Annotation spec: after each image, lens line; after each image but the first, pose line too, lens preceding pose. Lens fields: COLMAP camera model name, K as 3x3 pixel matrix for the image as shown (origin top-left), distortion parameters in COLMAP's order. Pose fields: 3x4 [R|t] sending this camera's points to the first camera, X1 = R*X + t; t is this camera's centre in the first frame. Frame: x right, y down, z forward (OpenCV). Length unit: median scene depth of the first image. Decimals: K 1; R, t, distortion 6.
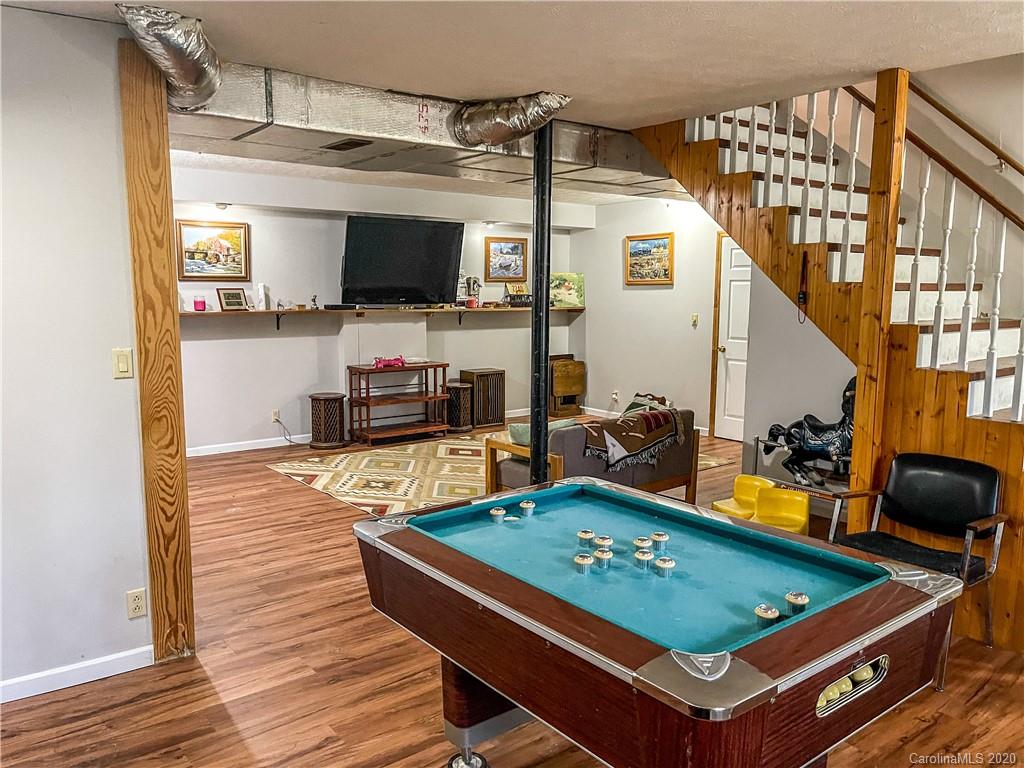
lens RADIAL K [[784.0, 0, 508.4], [0, 784.0, 387.7], [0, 0, 1]] dist [0.027765, -0.079686]
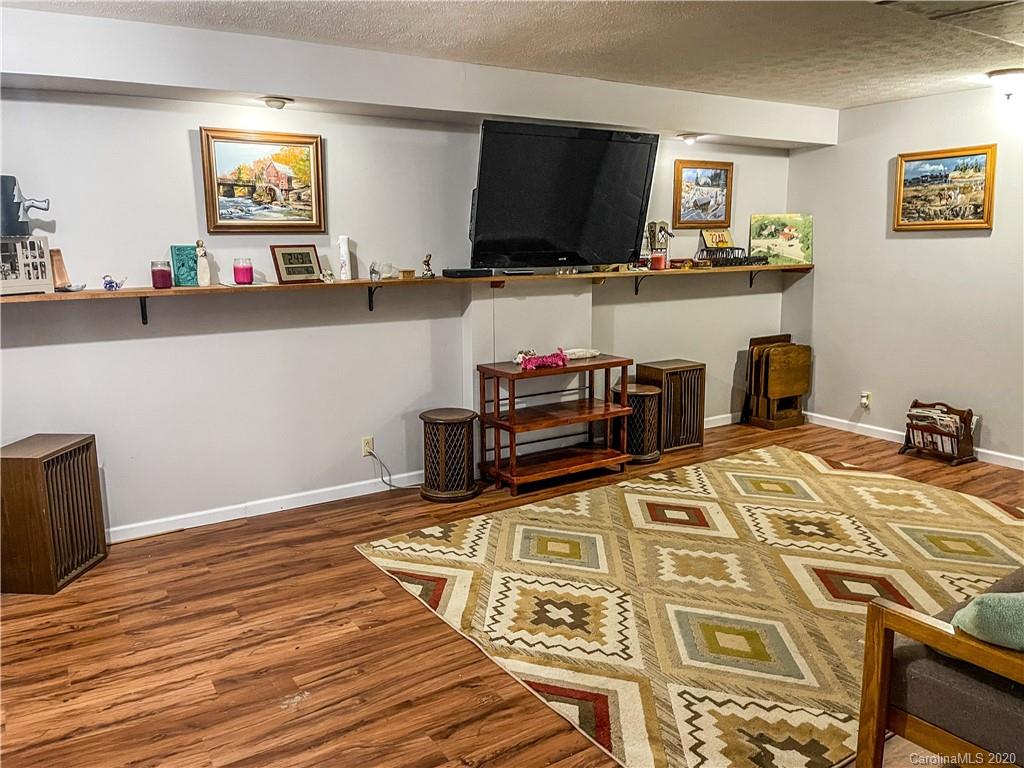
lens RADIAL K [[784.0, 0, 508.4], [0, 784.0, 387.7], [0, 0, 1]] dist [0.027765, -0.079686]
pose [[0.995034, 0.005598, -0.099374, -0.115886], [0.000523, 0.998109, 0.061467, -0.048431], [0.099530, -0.061213, 0.993150, 0.368203]]
